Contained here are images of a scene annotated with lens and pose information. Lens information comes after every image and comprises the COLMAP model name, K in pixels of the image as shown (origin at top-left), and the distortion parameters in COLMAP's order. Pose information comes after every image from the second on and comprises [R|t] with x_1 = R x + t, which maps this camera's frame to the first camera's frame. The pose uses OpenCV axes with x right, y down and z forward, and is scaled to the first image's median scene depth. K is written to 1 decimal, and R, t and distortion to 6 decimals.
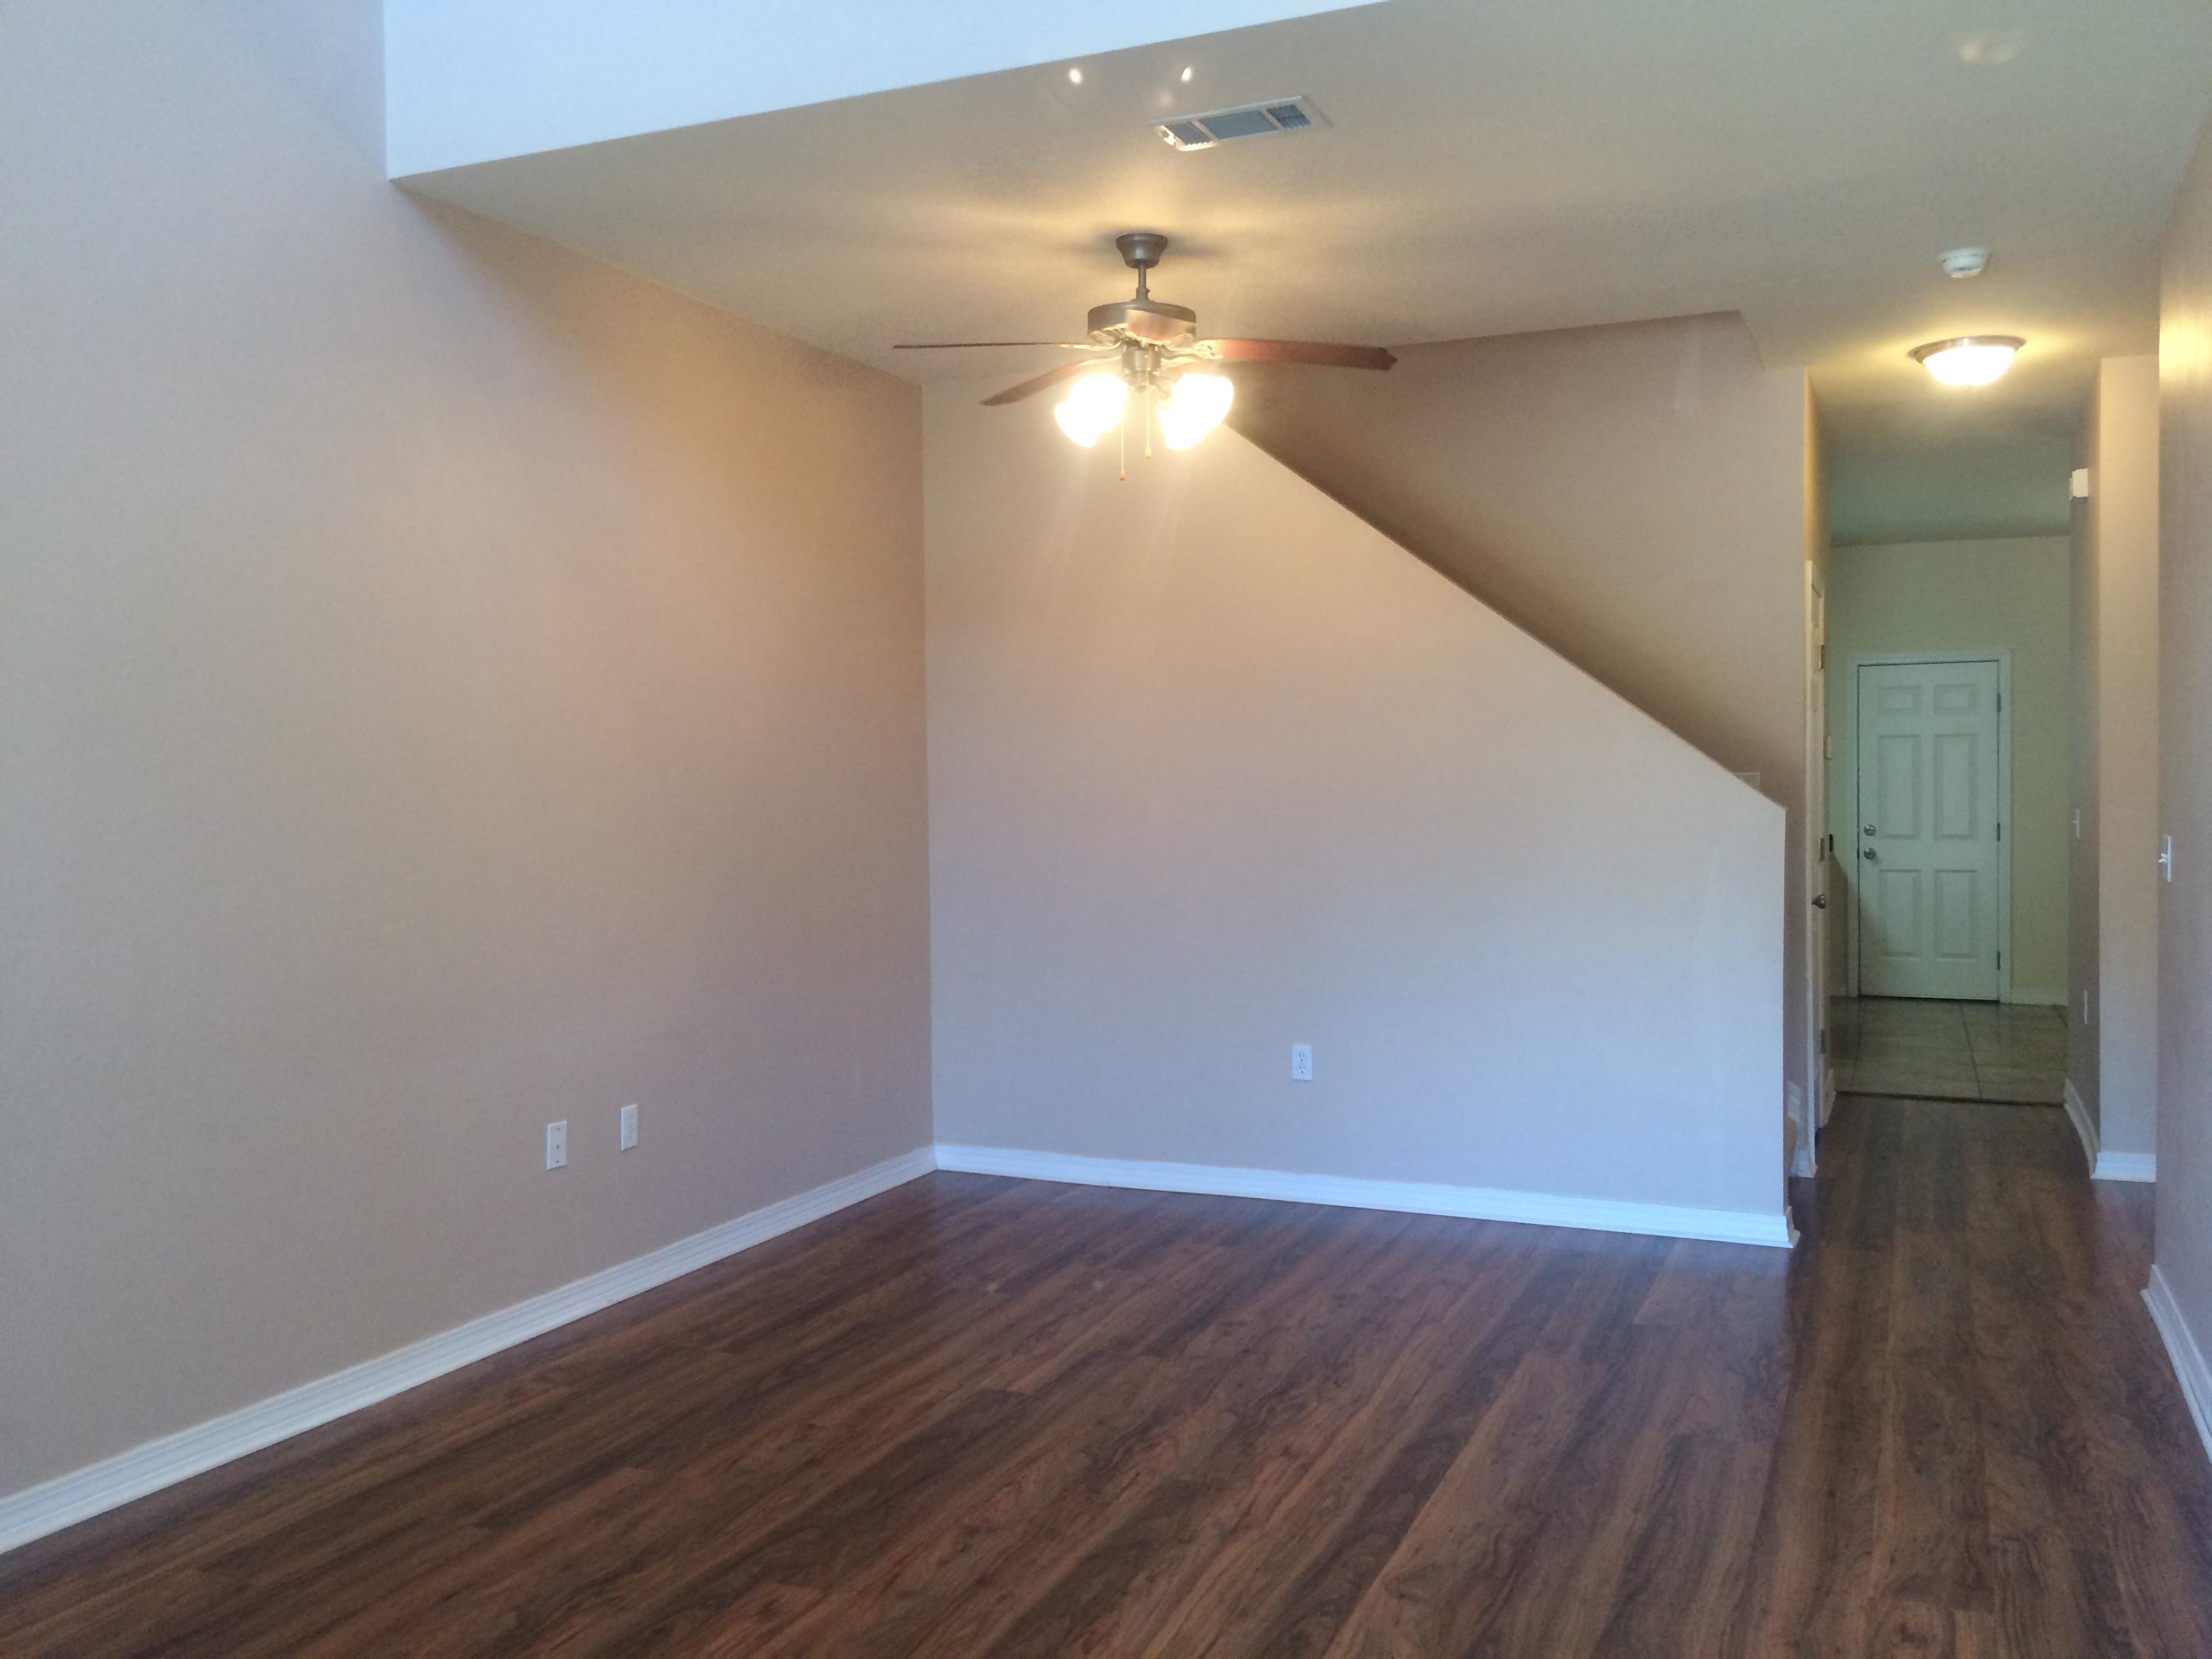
lens RADIAL K [[1840.1, 0, 1134.7], [0, 1840.1, 817.6], [0, 0, 1]] dist [0.099480, -0.158309]
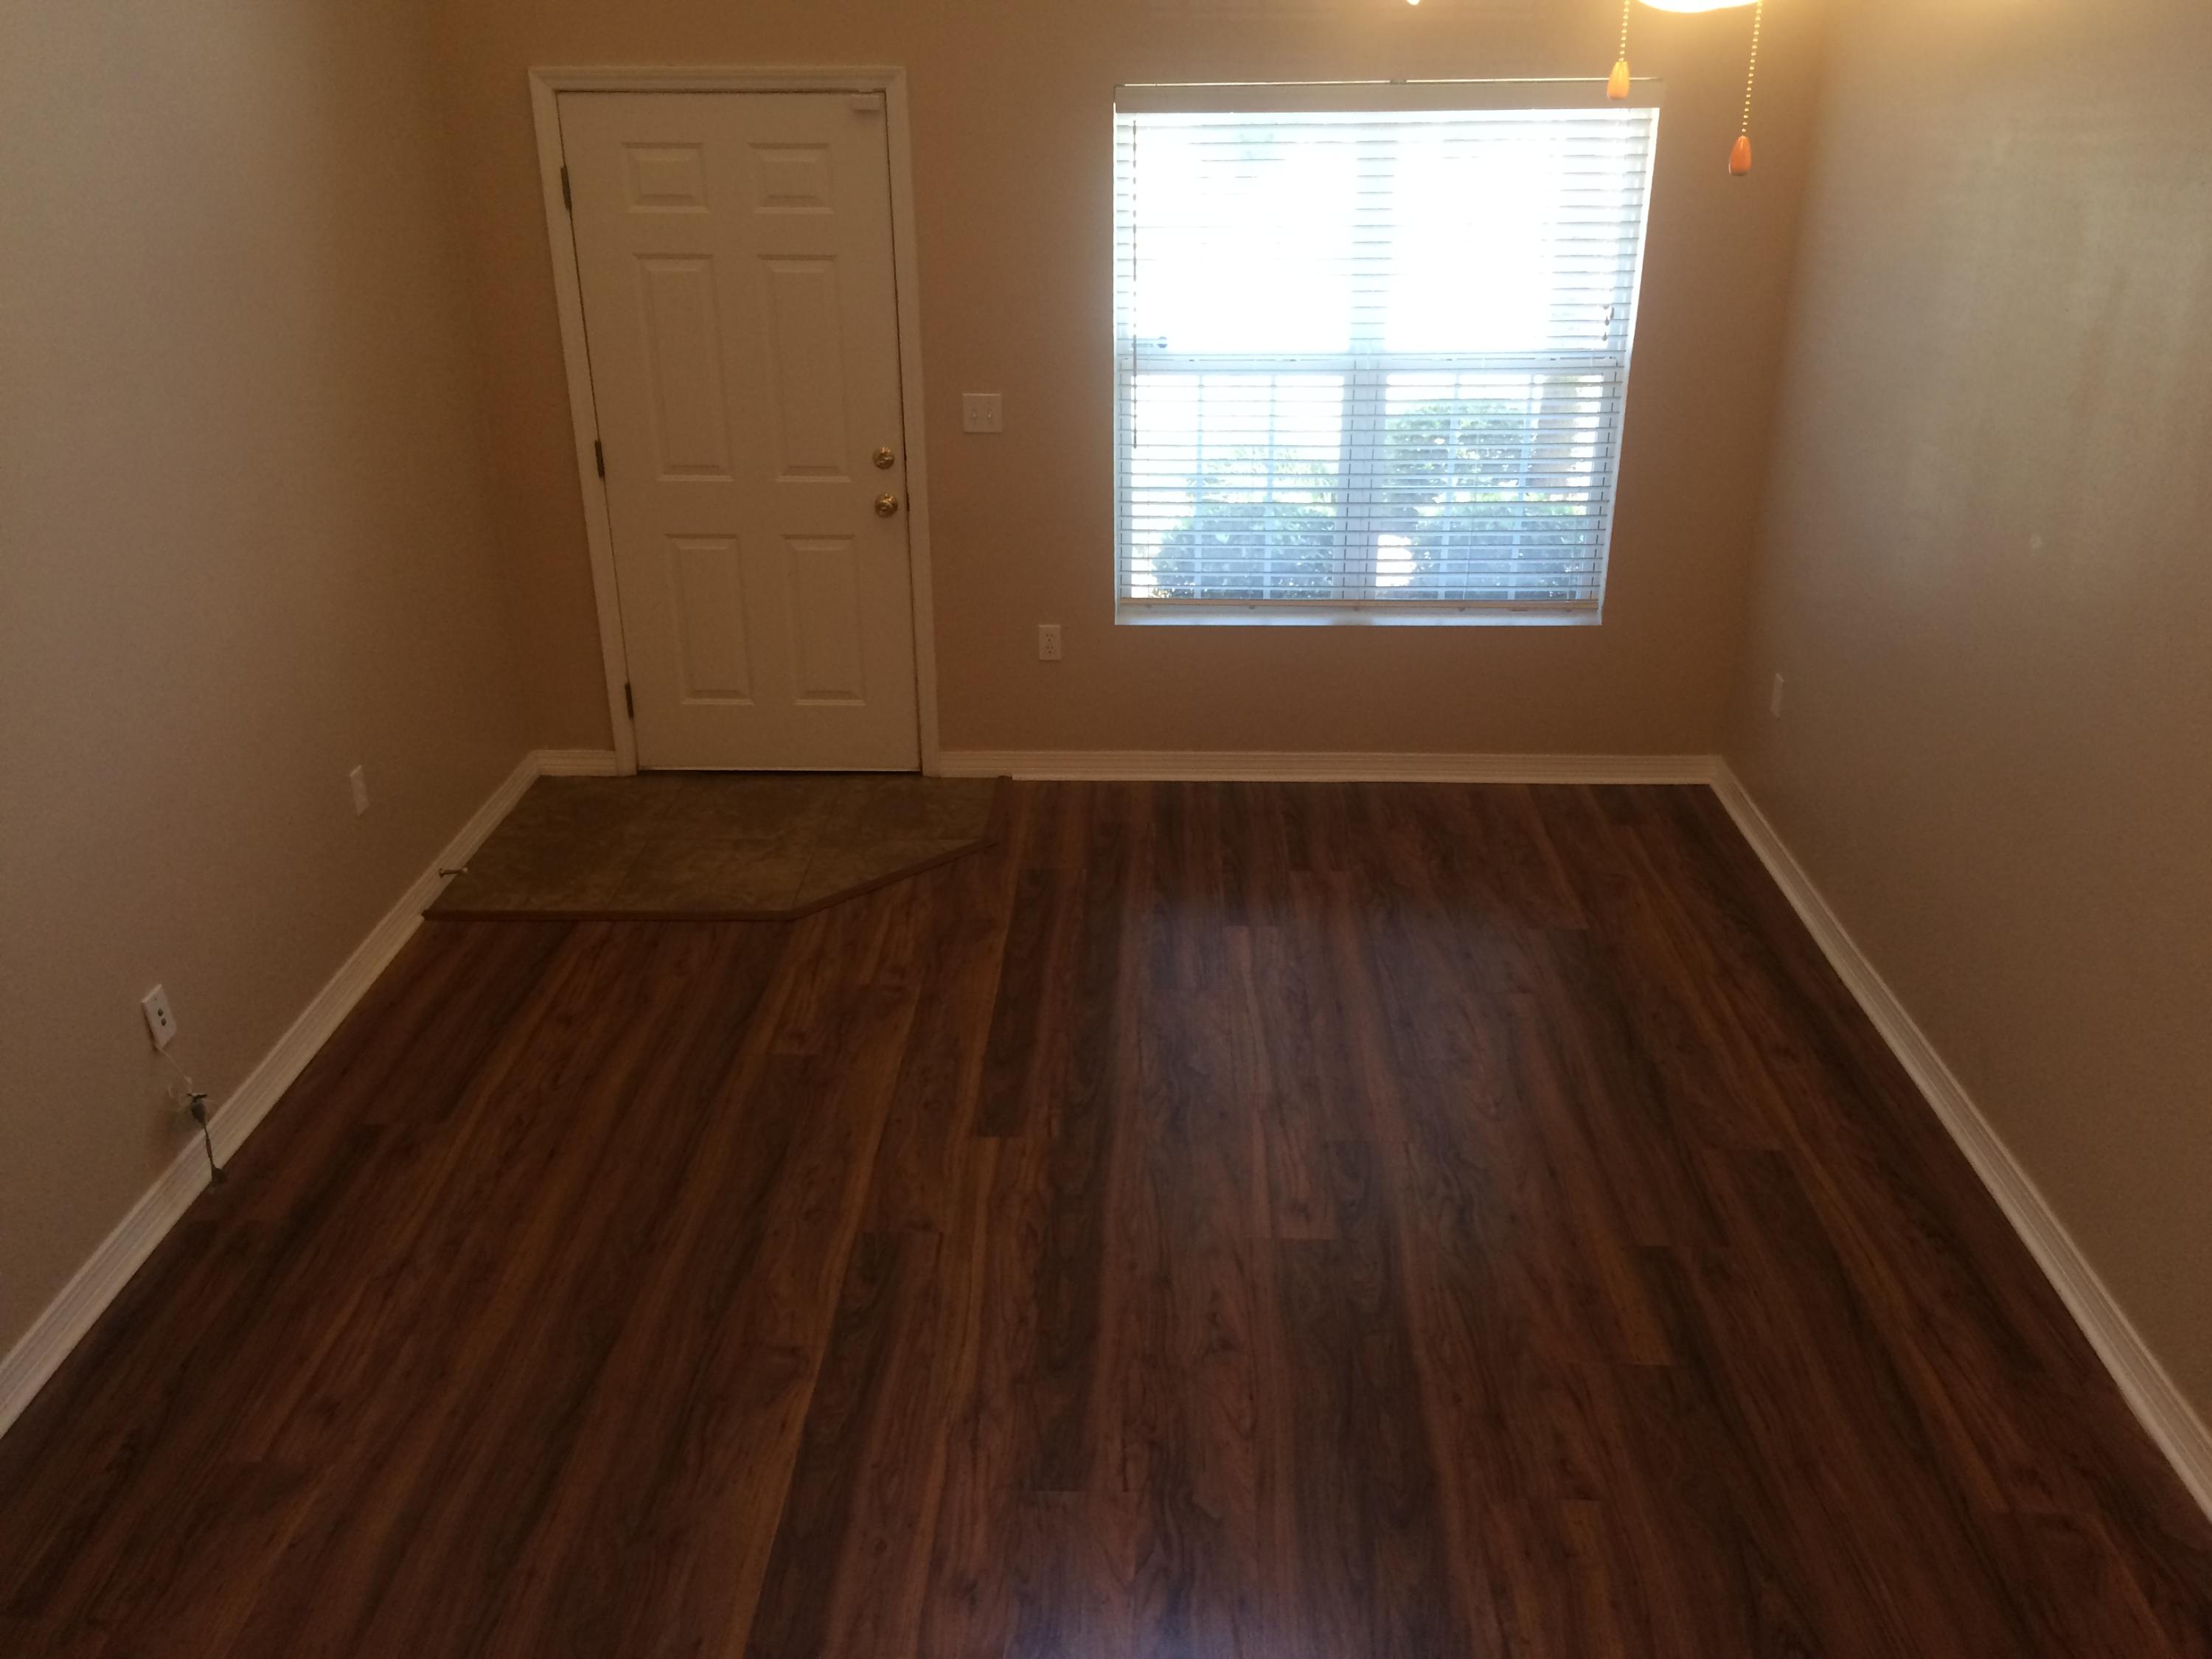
lens RADIAL K [[1840.1, 0, 1134.7], [0, 1840.1, 817.6], [0, 0, 1]] dist [0.099480, -0.158309]
pose [[-0.928095, 0.163482, -0.334535, 0.176378], [0.006157, 0.905073, 0.425213, -0.214483], [0.372293, 0.392578, -0.841000, 1.219254]]
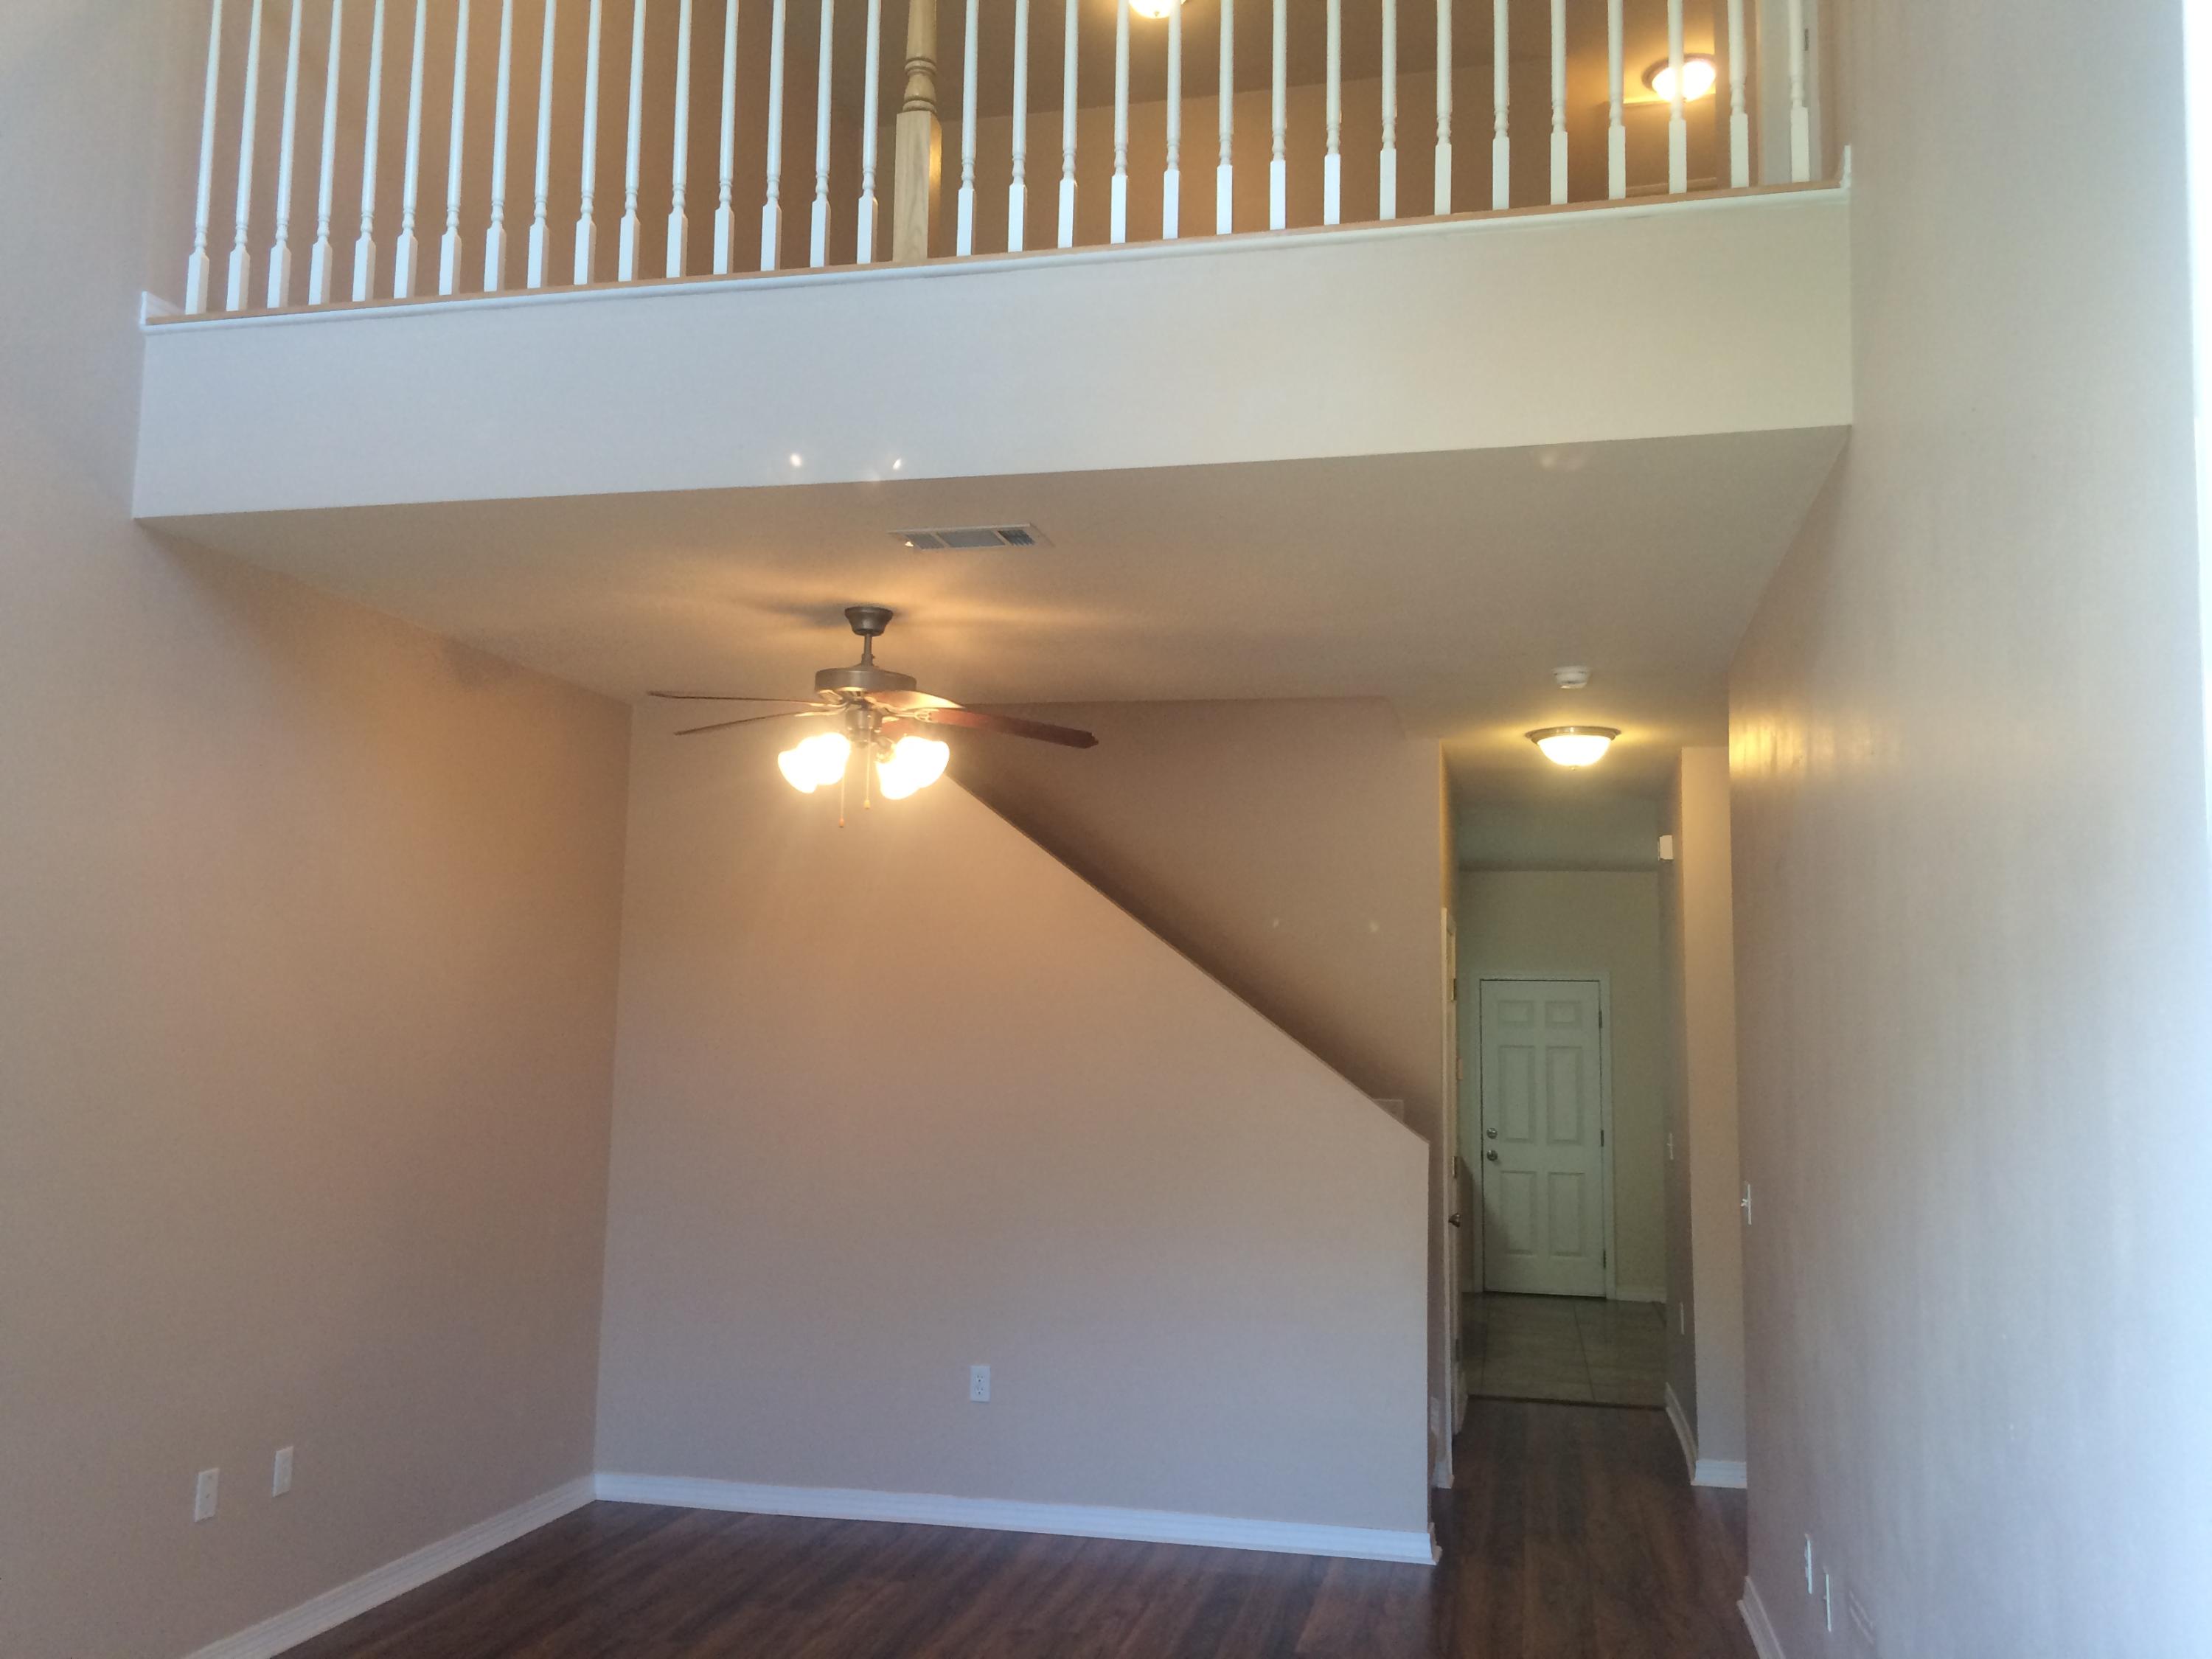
lens RADIAL K [[1840.1, 0, 1134.7], [0, 1840.1, 817.6], [0, 0, 1]] dist [0.099480, -0.158309]
pose [[0.981337, 0.048385, 0.186111, -0.032938], [-0.022355, 0.989970, -0.139499, -0.037317], [-0.190994, 0.132735, 0.972575, -0.056983]]
